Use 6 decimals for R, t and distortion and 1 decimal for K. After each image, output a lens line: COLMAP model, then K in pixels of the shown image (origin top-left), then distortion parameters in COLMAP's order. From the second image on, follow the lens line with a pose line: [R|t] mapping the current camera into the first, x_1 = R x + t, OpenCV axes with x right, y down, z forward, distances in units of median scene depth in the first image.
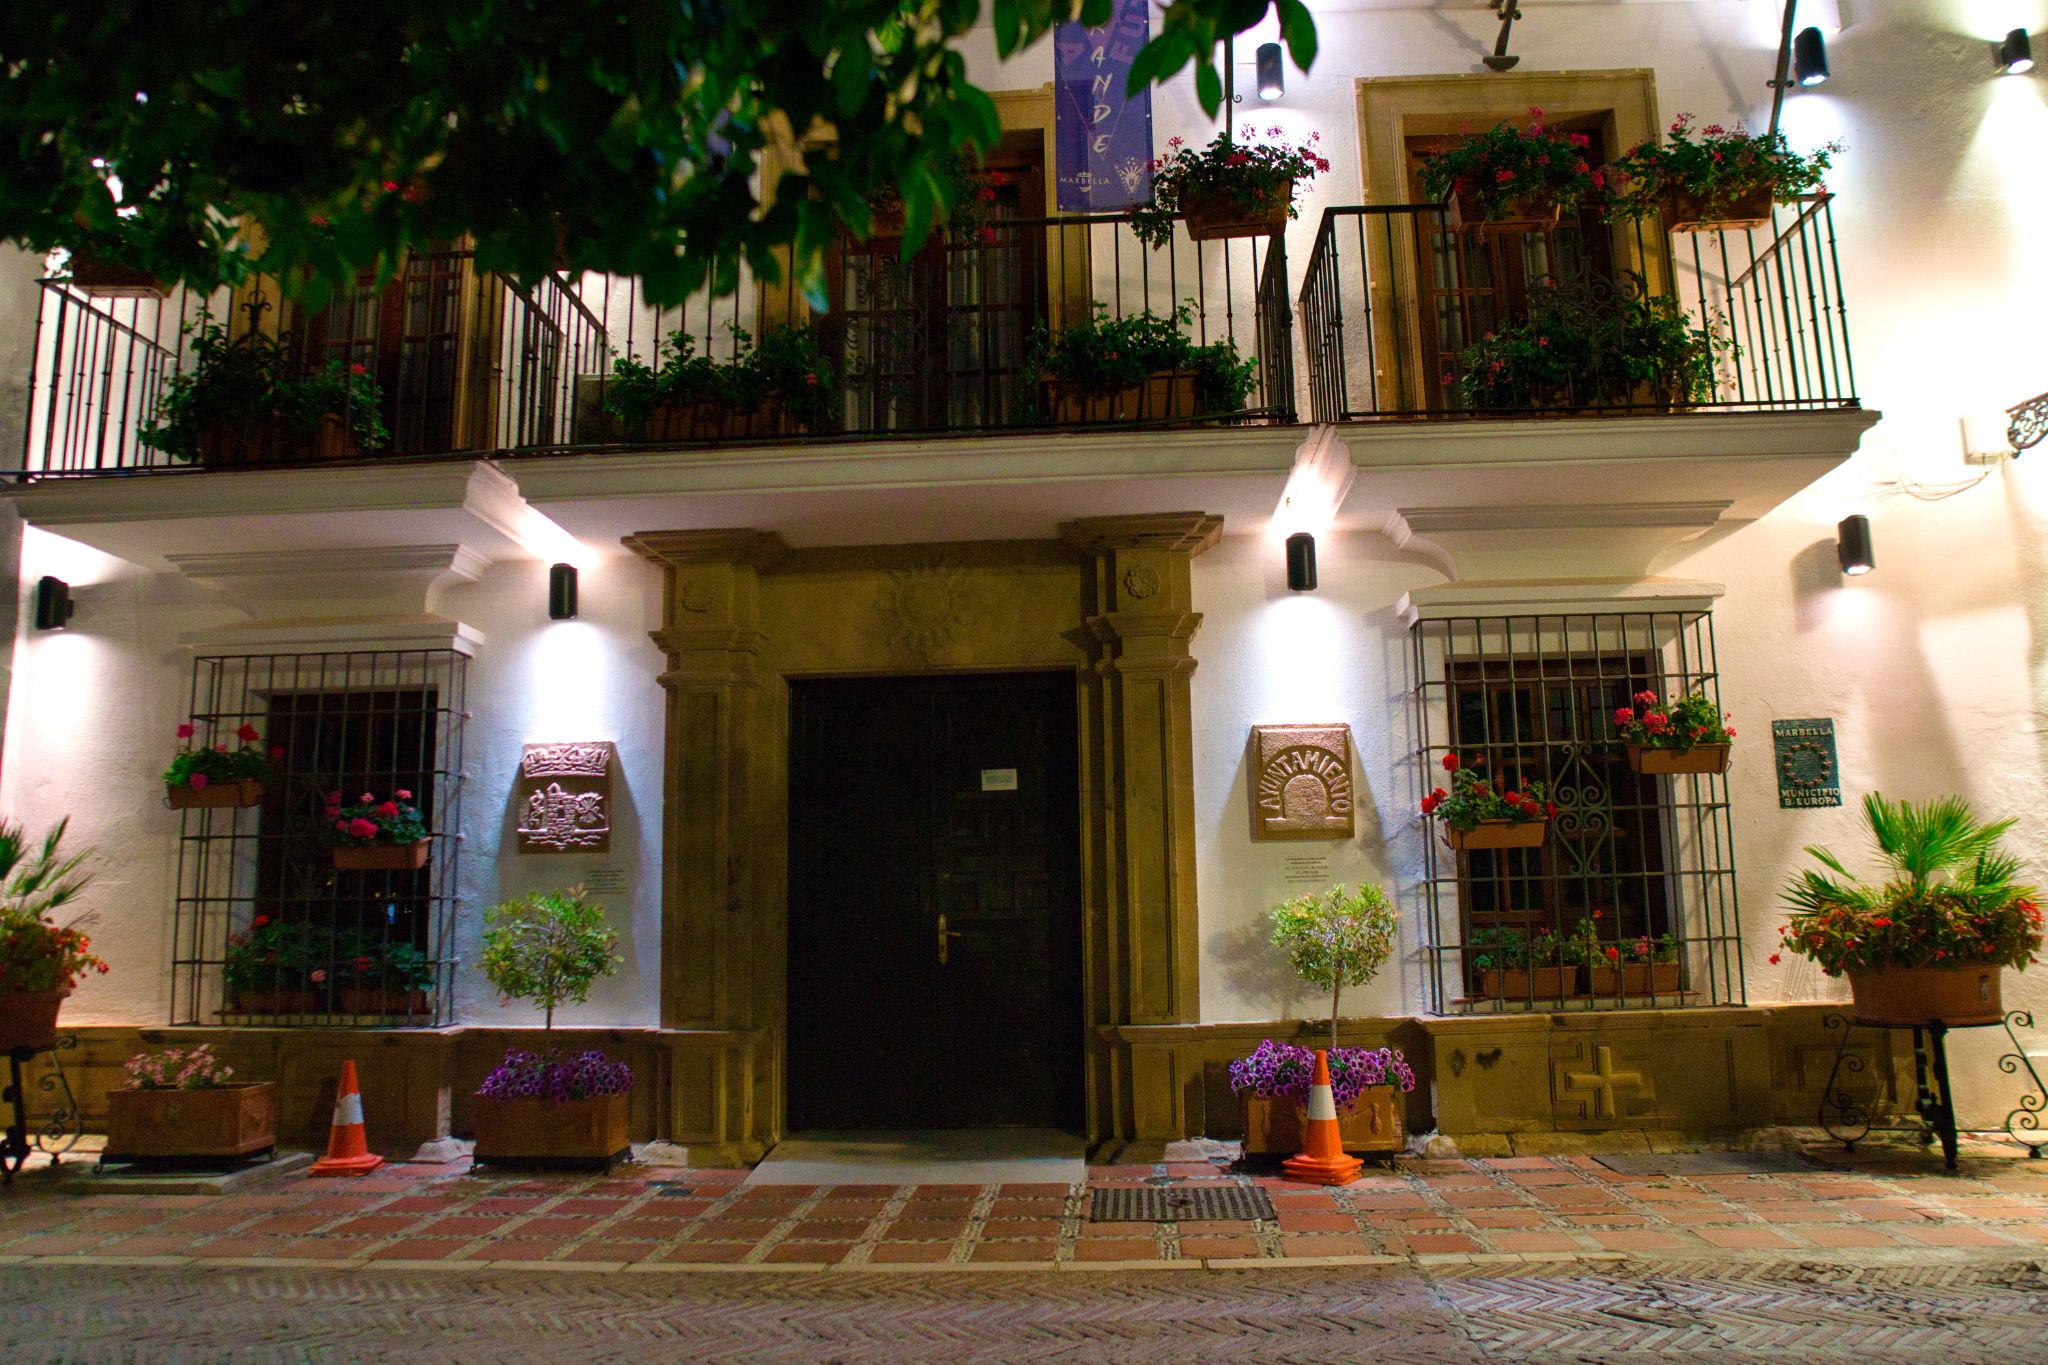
lens RADIAL K [[1433.1, 0, 1024.0], [0, 1433.1, 682.5], [0, 0, 1]] dist [-0.094648, 0.063506]
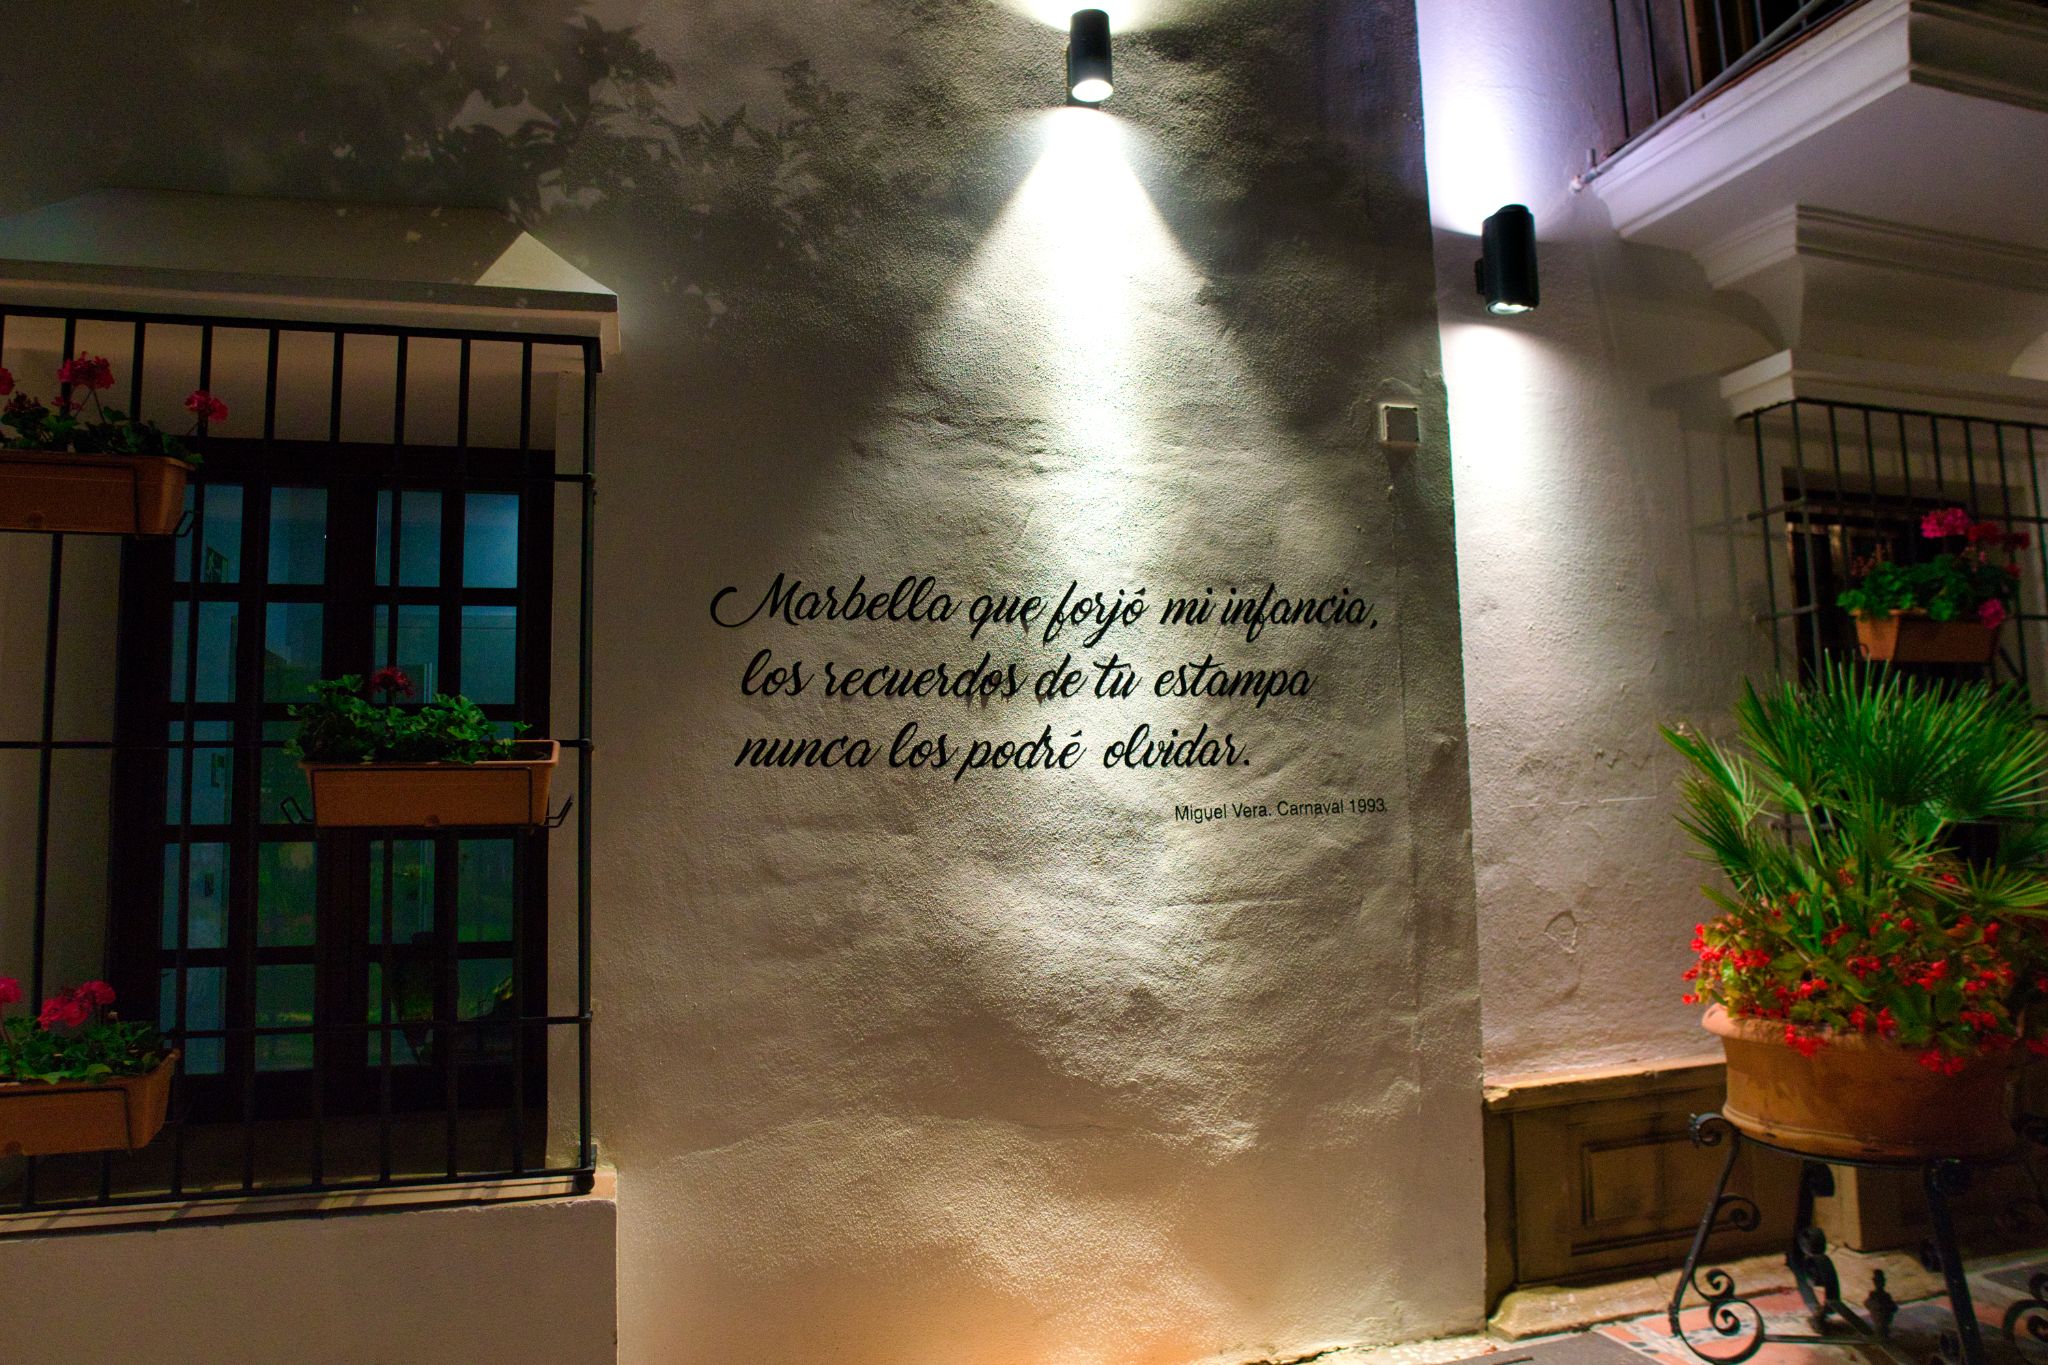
lens RADIAL K [[1433.1, 0, 1024.0], [0, 1433.1, 682.5], [0, 0, 1]] dist [-0.094648, 0.063506]
pose [[0.918059, 0.039112, 0.394510, -1.085225], [-0.057541, 0.997730, 0.034988, 0.093063], [-0.392246, -0.054822, 0.918225, 0.589957]]
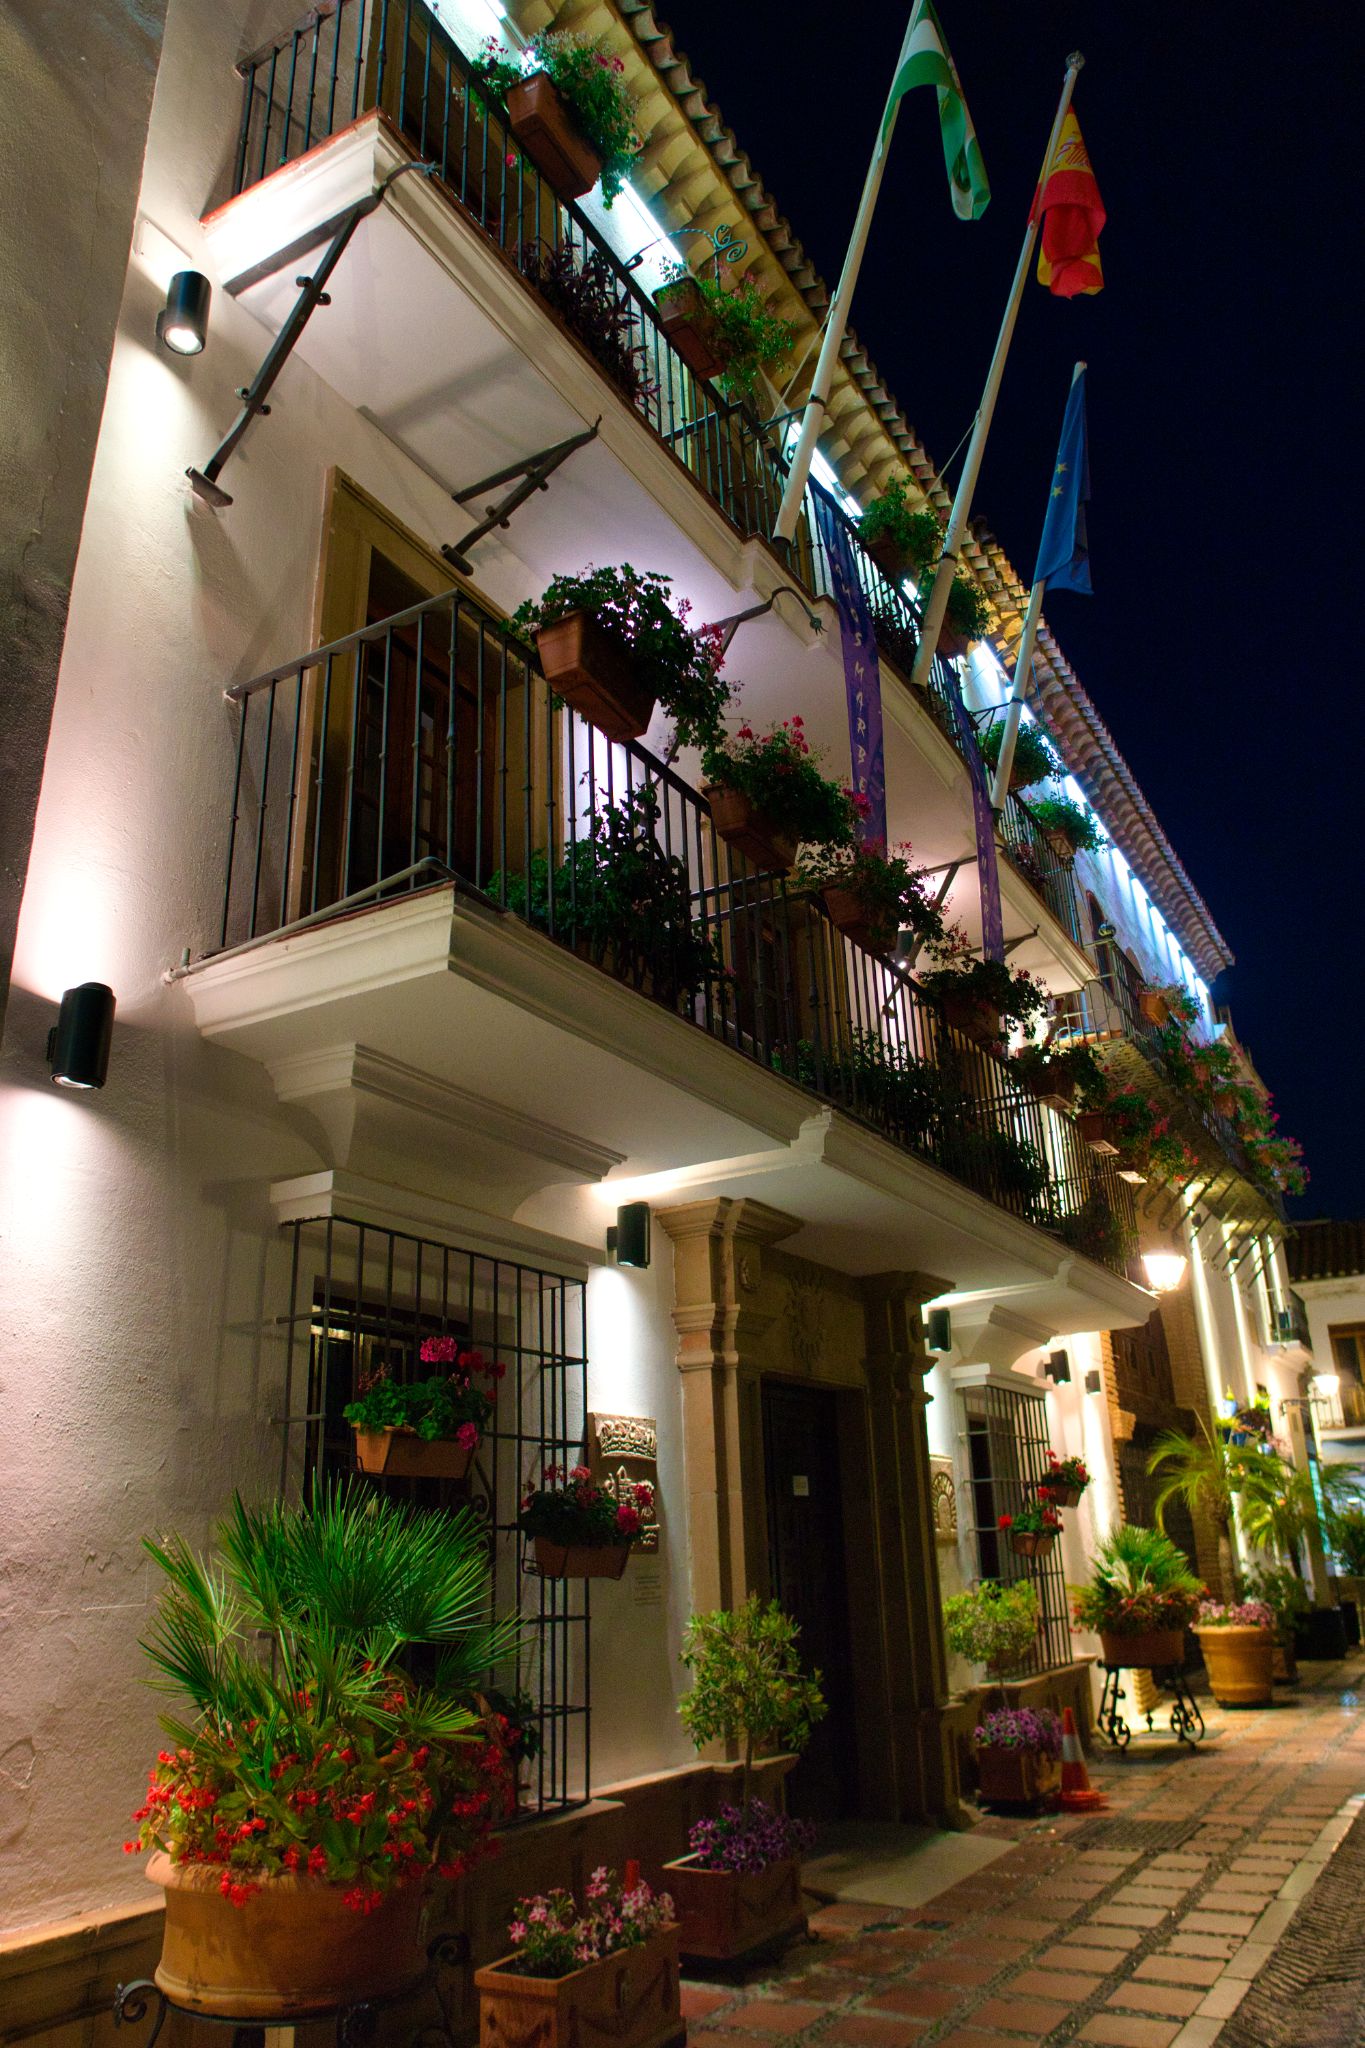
lens RADIAL K [[1433.1, 0, 682.5], [0, 1433.1, 1024.0], [0, 0, 1]] dist [-0.094648, 0.063506]
pose [[0.439735, 0.322079, 0.838390, -1.060435], [-0.129286, 0.946465, -0.295787, 0.065616], [-0.888773, 0.021675, 0.457834, 0.572138]]
